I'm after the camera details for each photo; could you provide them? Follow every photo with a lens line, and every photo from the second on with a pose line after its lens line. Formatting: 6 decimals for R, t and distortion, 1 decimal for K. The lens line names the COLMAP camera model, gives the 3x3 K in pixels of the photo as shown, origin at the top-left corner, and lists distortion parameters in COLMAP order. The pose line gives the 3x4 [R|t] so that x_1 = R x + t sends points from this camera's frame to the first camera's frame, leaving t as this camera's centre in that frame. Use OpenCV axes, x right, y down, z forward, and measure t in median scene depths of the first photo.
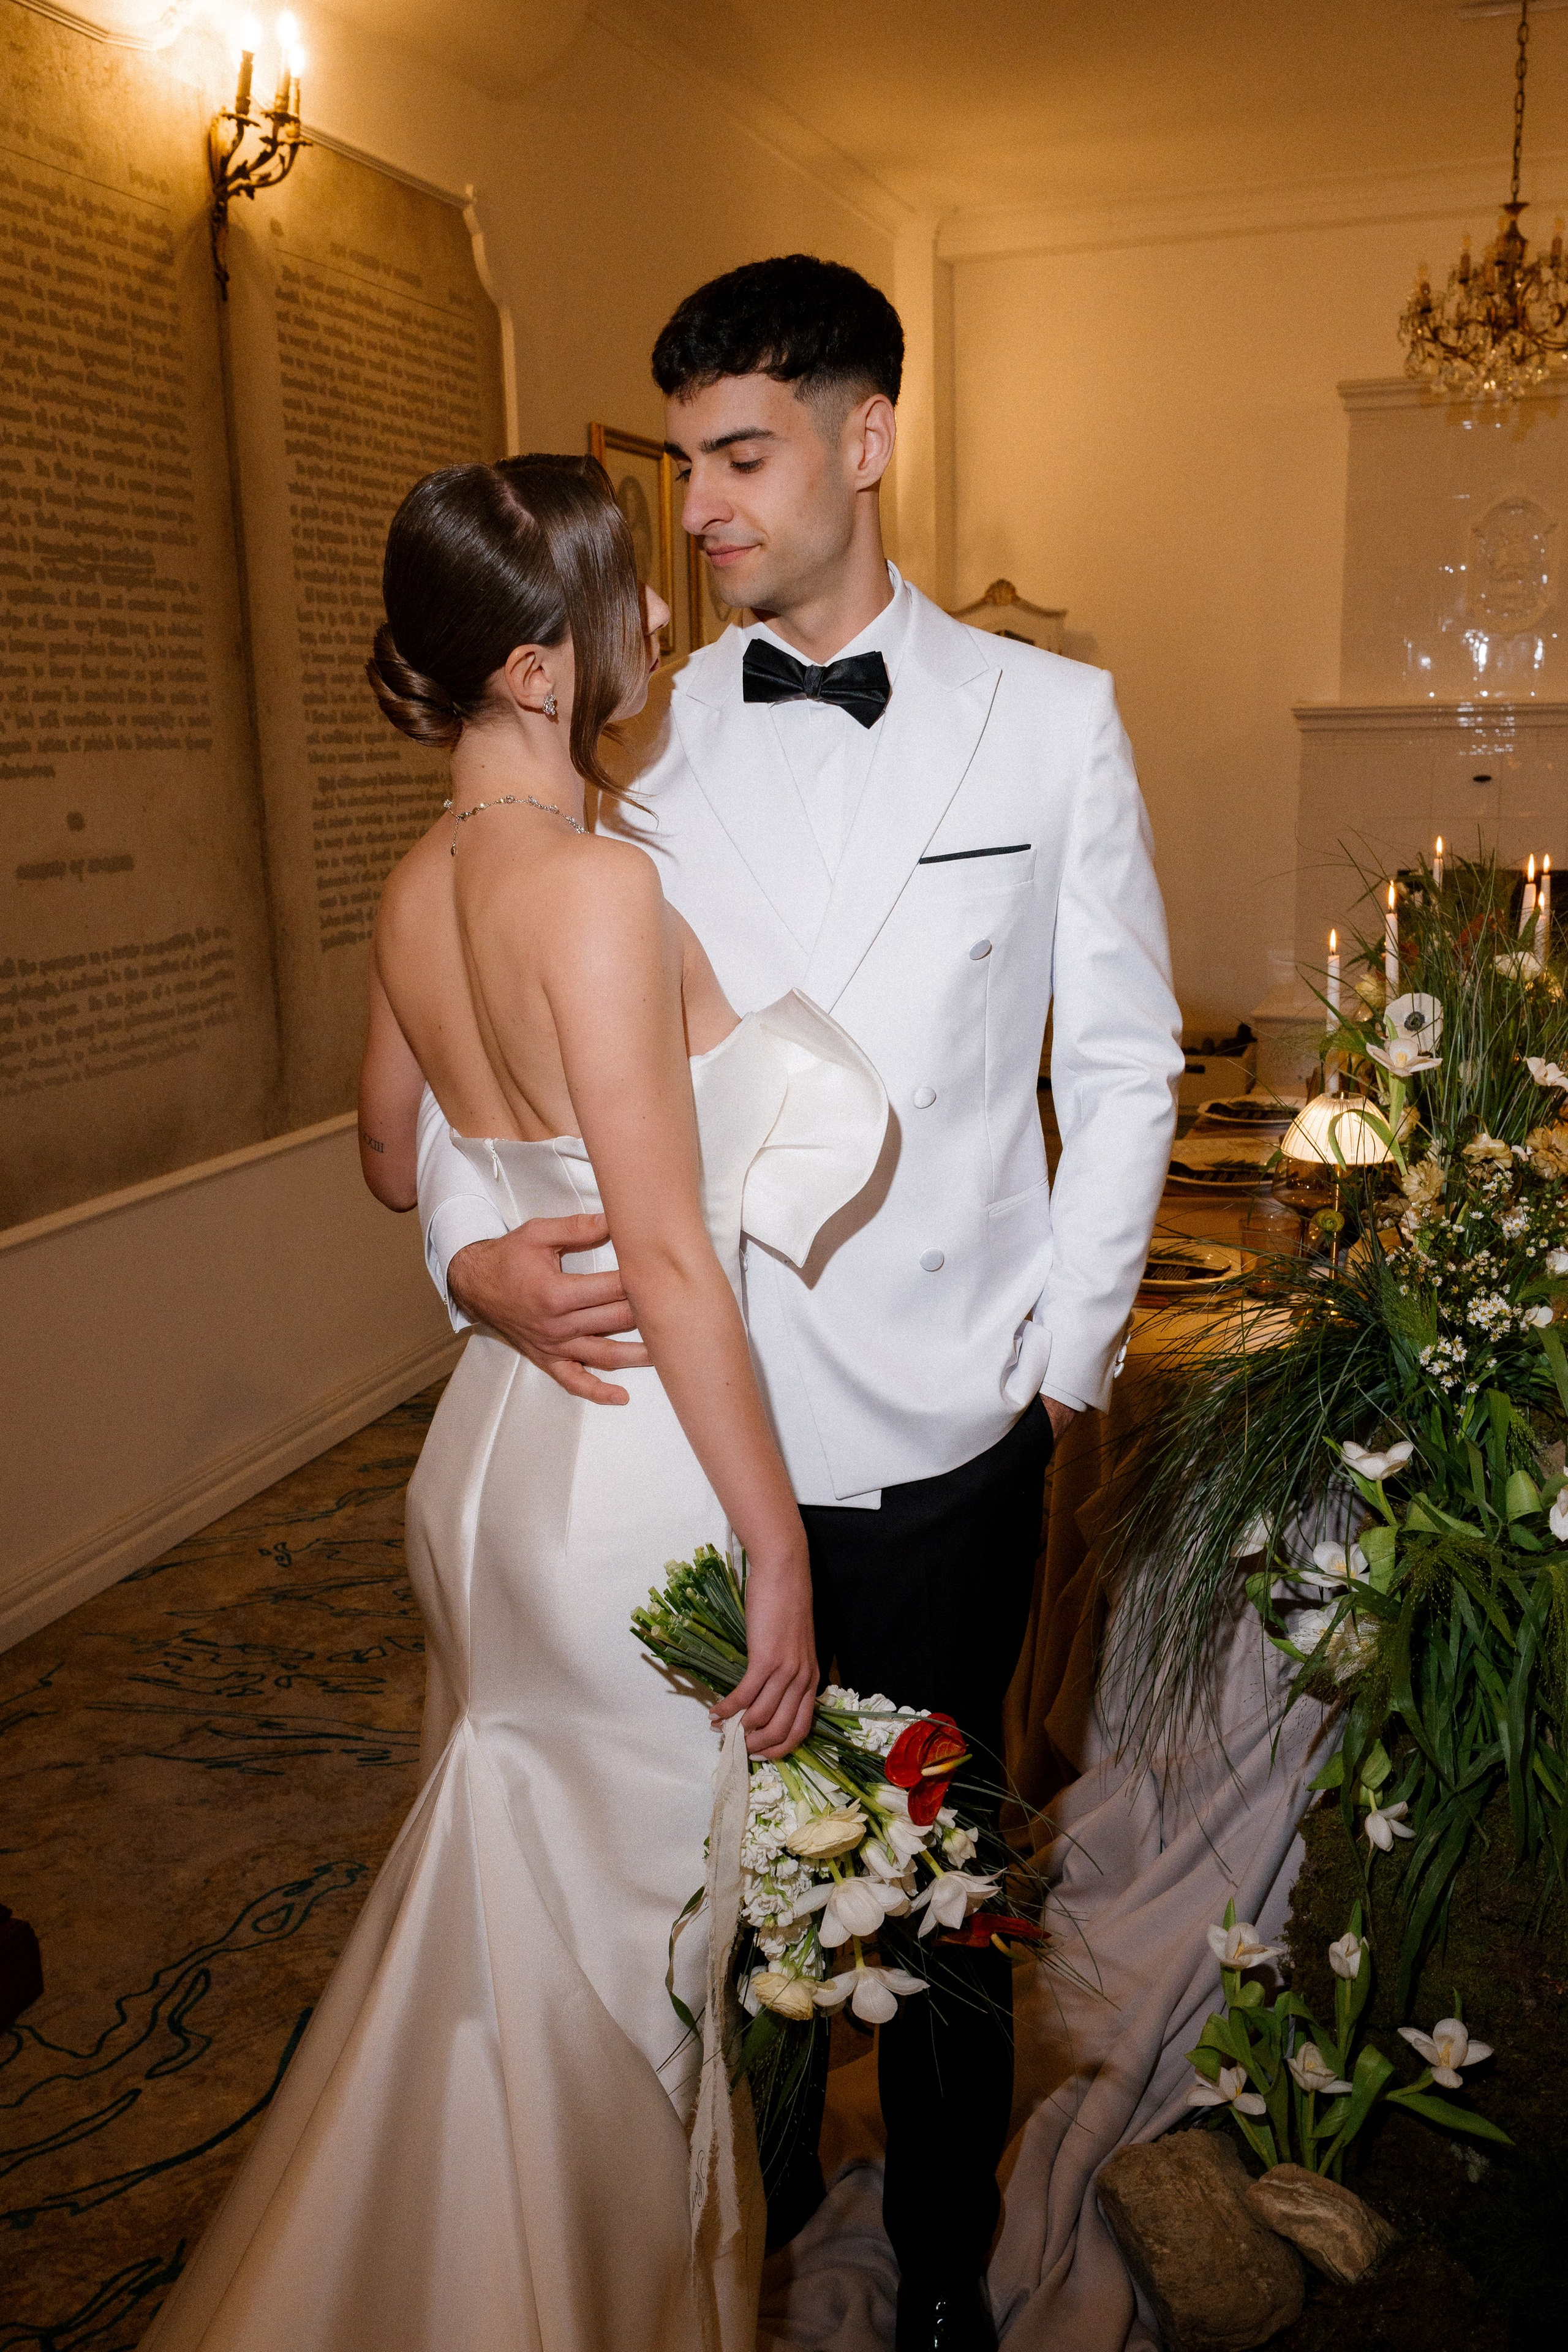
lens RADIAL K [[2179.2, 0, 782.5], [0, 2179.2, 1275.0], [0, 0, 1]] dist [0.007130, -0.002271]
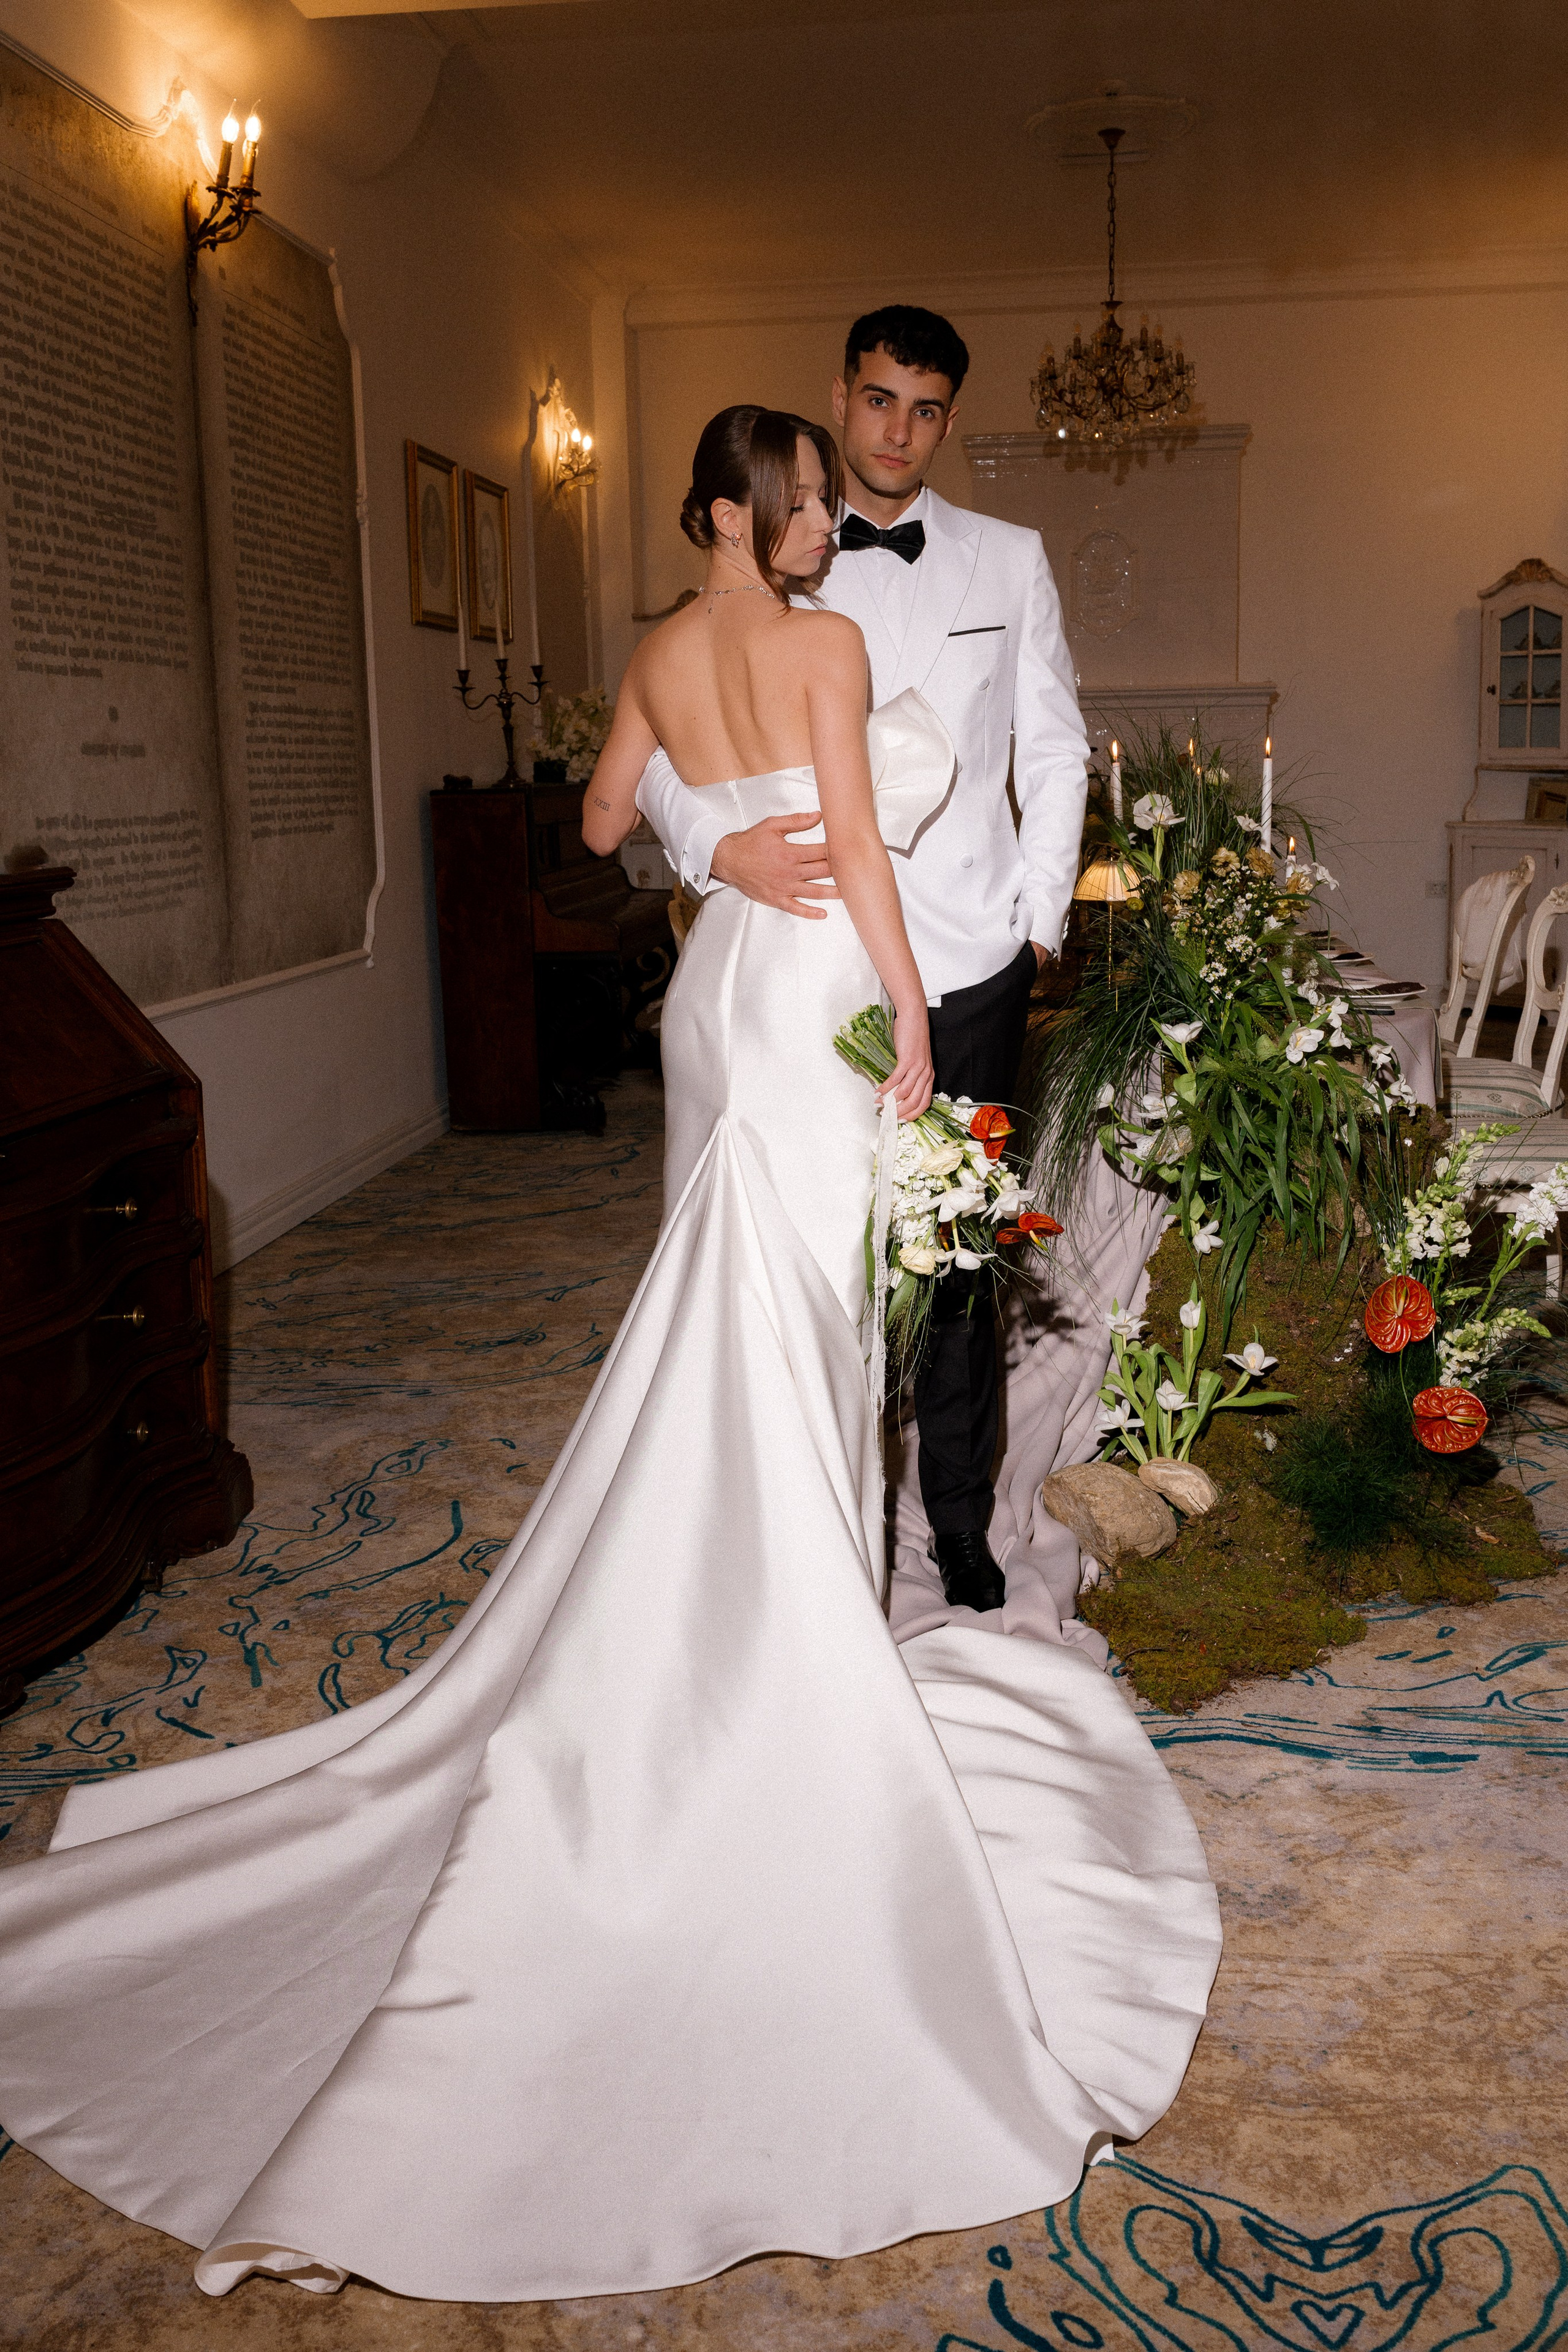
lens RADIAL K [[2187.7, 0, 784.0], [0, 2187.7, 1176.0], [0, 0, 1]] dist [-0.004190, 0.013535]
pose [[0.979473, -0.034021, 0.198685, -0.195281], [0.047961, 0.996681, -0.065778, 0.159665], [-0.195788, 0.073957, 0.977854, -0.301554]]
